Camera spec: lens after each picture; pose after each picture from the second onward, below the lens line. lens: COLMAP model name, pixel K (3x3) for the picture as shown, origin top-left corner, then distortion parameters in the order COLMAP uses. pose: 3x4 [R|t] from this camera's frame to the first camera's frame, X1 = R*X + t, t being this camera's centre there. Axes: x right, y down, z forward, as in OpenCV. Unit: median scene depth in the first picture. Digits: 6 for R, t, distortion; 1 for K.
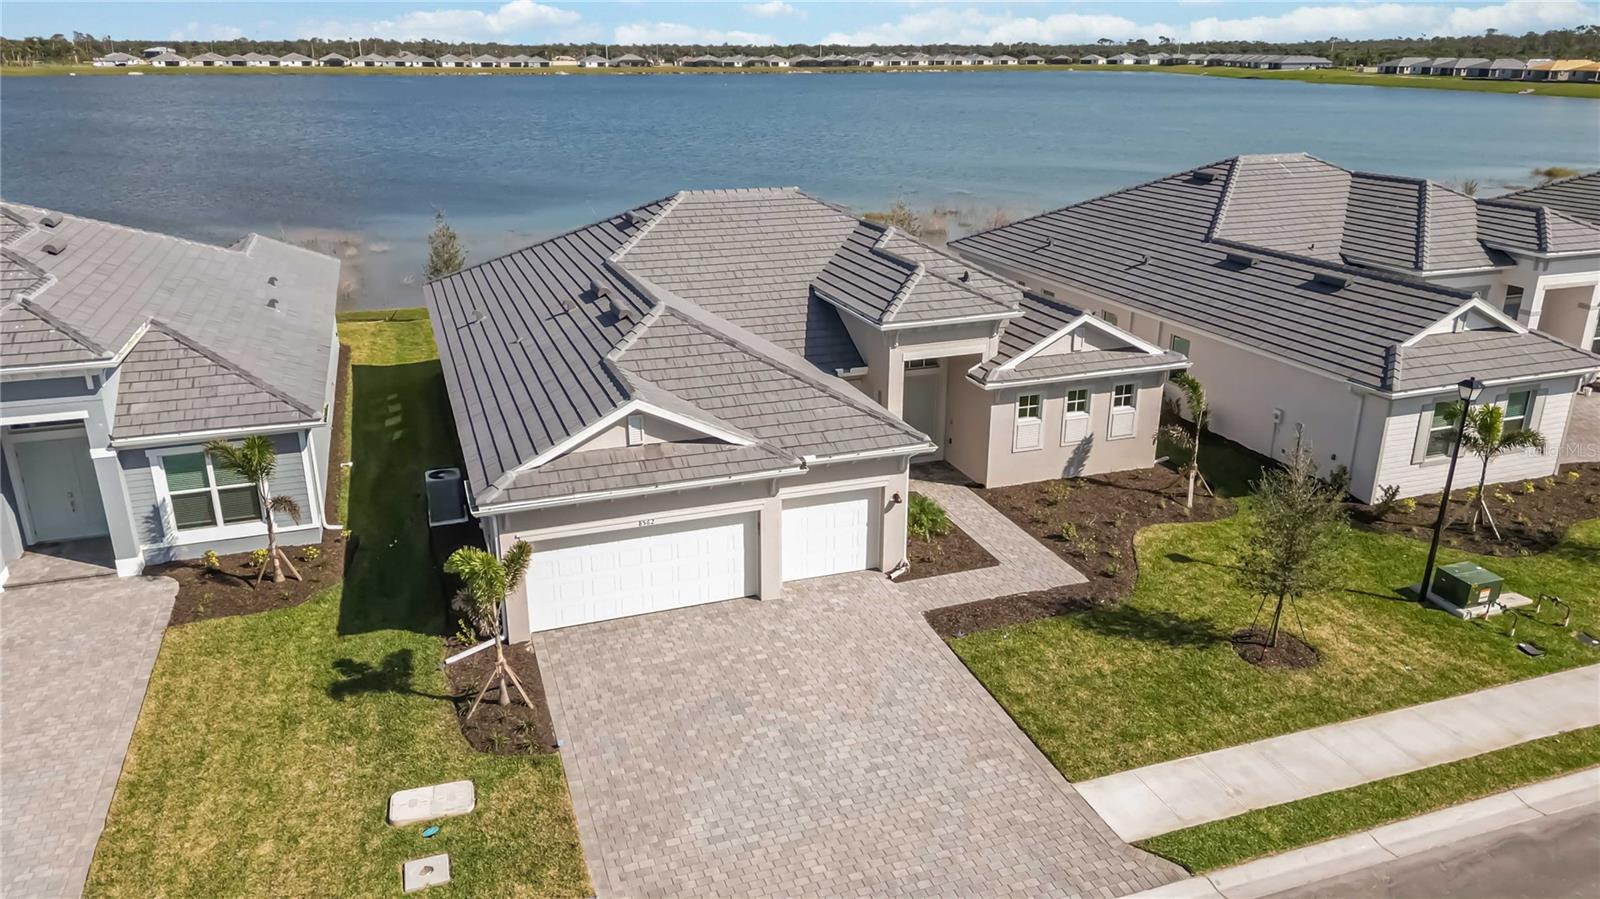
lens RADIAL K [[1123.0, 0, 795.1], [0, 1123.0, 445.8], [0, 0, 1]] dist [0.077686, -0.077240]
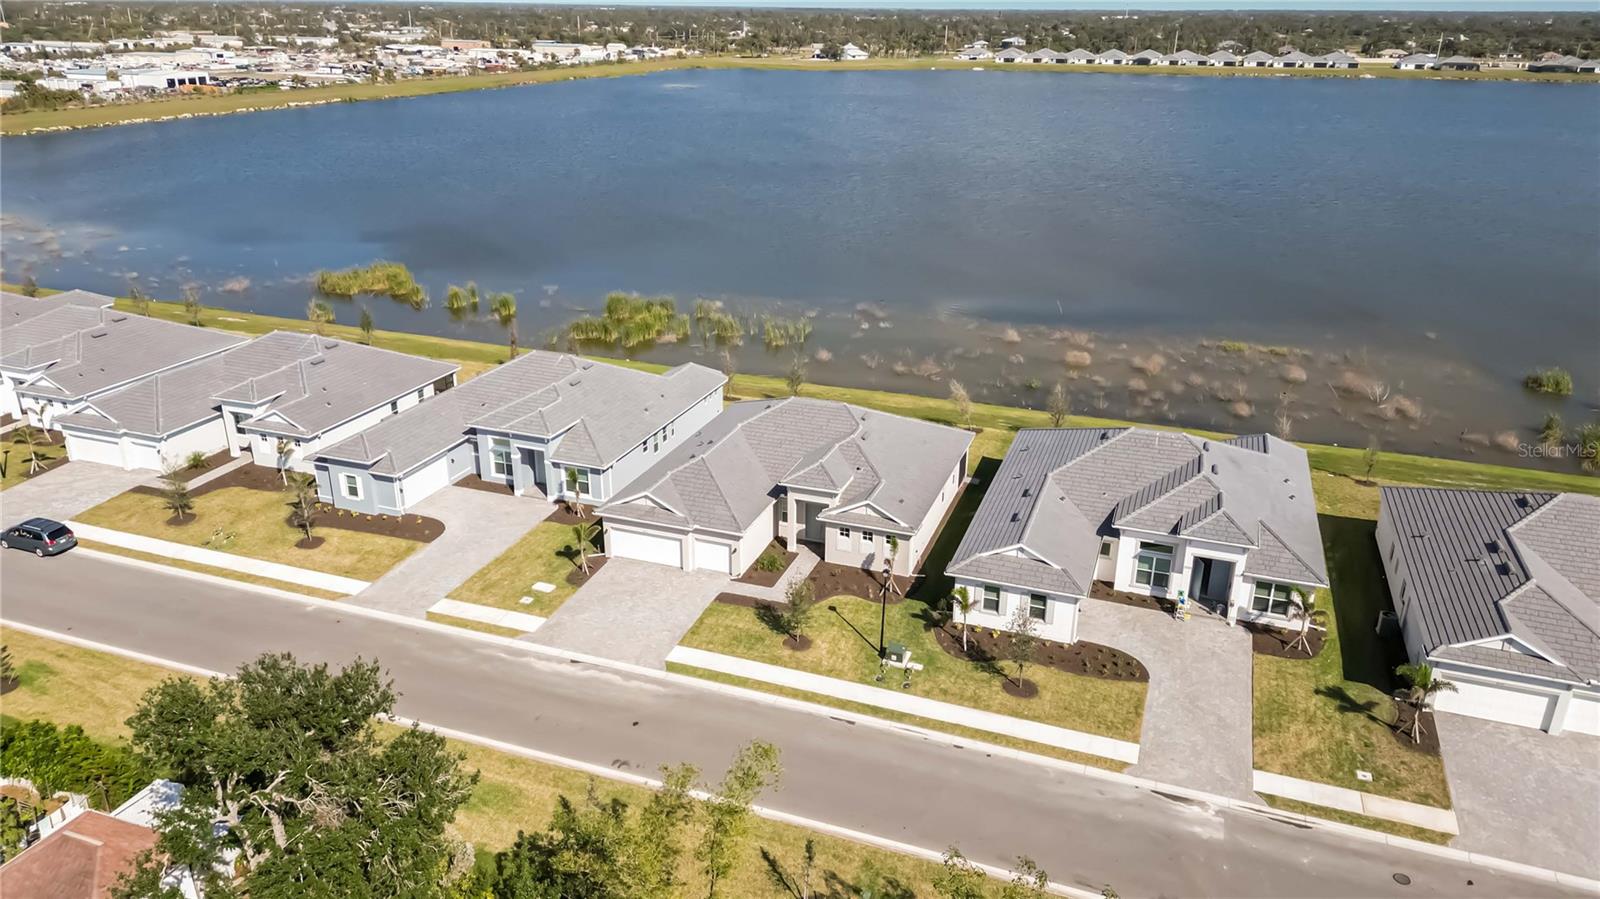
lens RADIAL K [[1130.7, 0, 796.1], [0, 1130.7, 424.4], [0, 0, 1]] dist [0.077758, -0.079896]
pose [[0.769795, 0.227943, -0.596203, 1.668622], [-0.221315, 0.971434, 0.085649, -0.486006], [0.598695, 0.066016, 0.798252, -1.037446]]
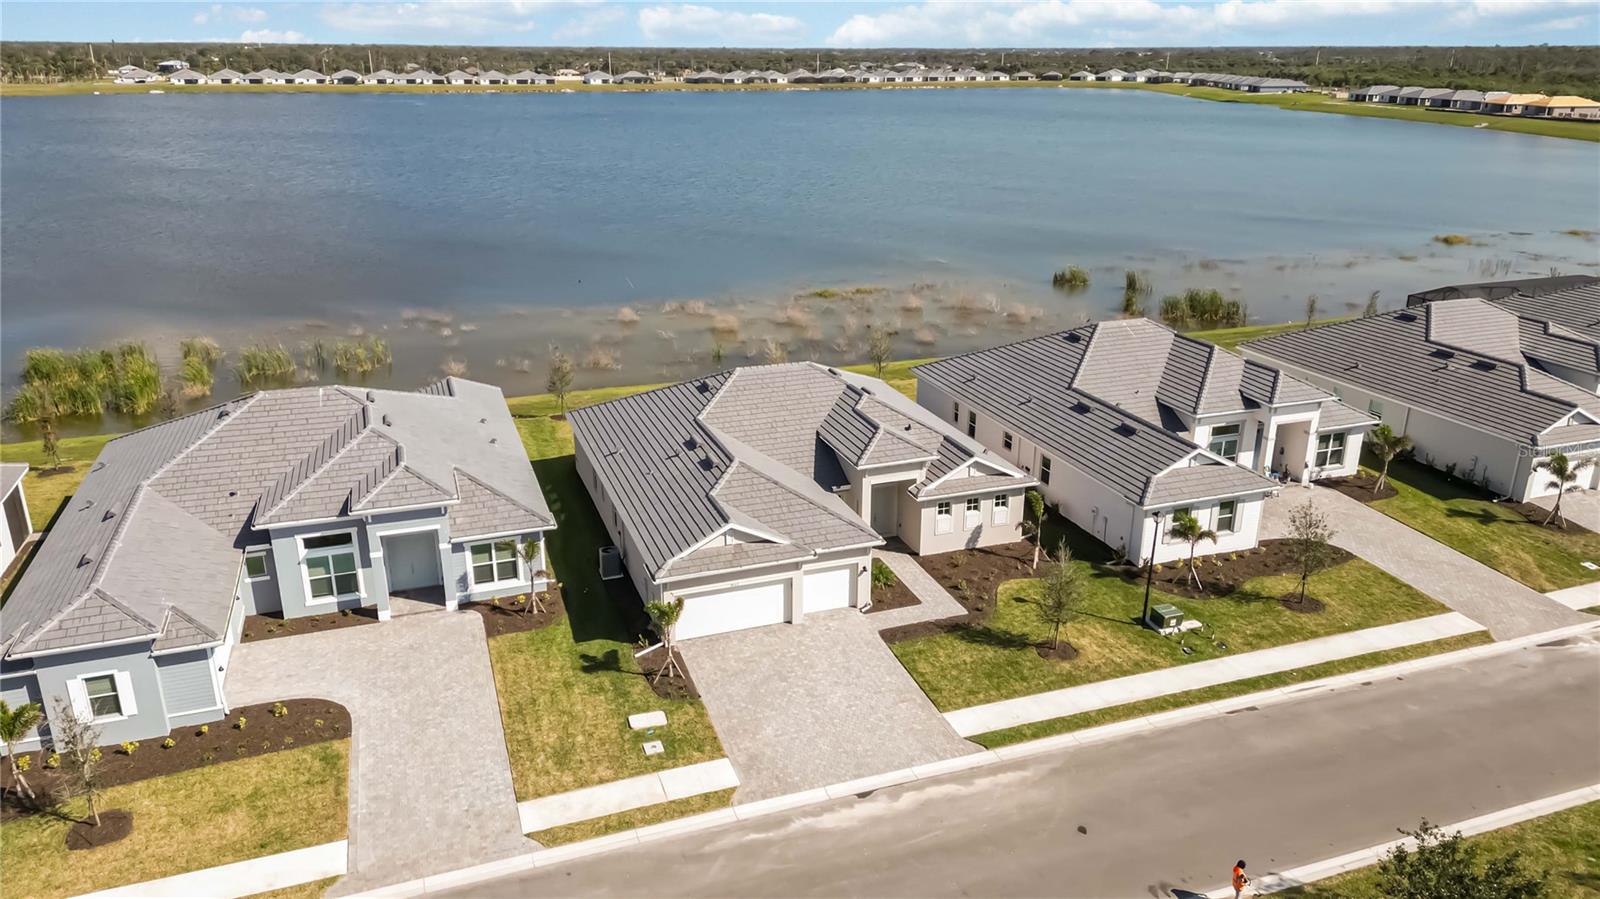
lens RADIAL K [[1121.1, 0, 795.6], [0, 1121.1, 442.9], [0, 0, 1]] dist [0.101048, -0.120577]
pose [[0.999991, 0.001694, 0.003773, -0.030164], [-0.001688, 0.999997, -0.001550, -0.152891], [-0.003776, 0.001543, 0.999992, -0.827067]]
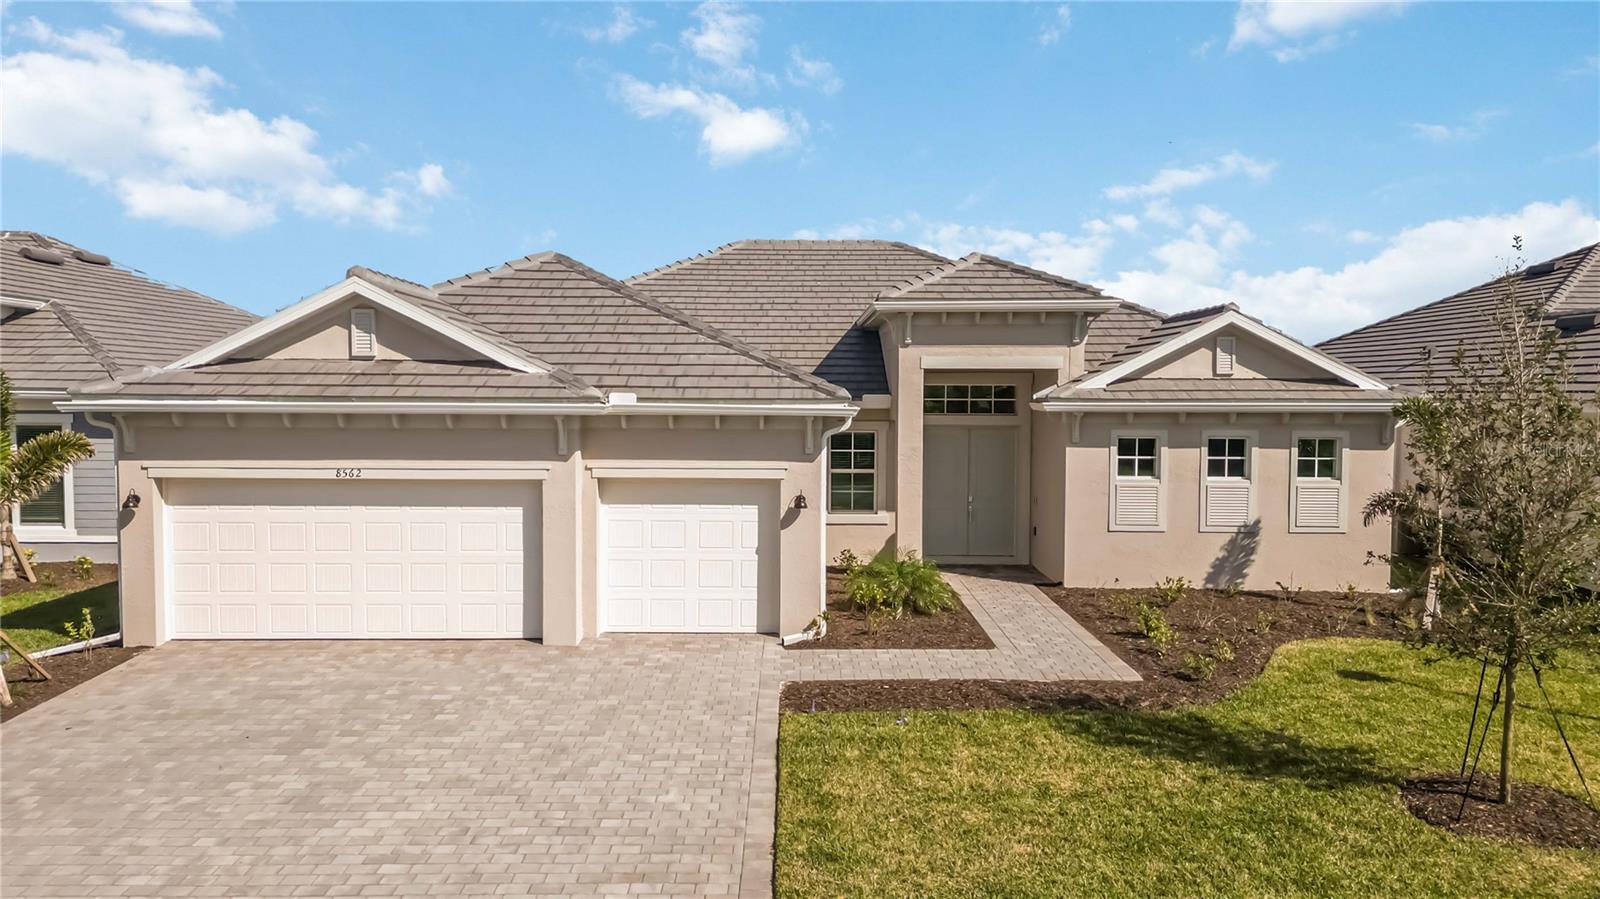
lens RADIAL K [[1123.0, 0, 795.1], [0, 1123.0, 445.8], [0, 0, 1]] dist [0.077686, -0.077240]
pose [[0.943325, 0.020398, -0.331243, 0.272517], [-0.115225, 0.956149, -0.269263, 0.170491], [0.311226, 0.292170, 0.904309, 0.436374]]
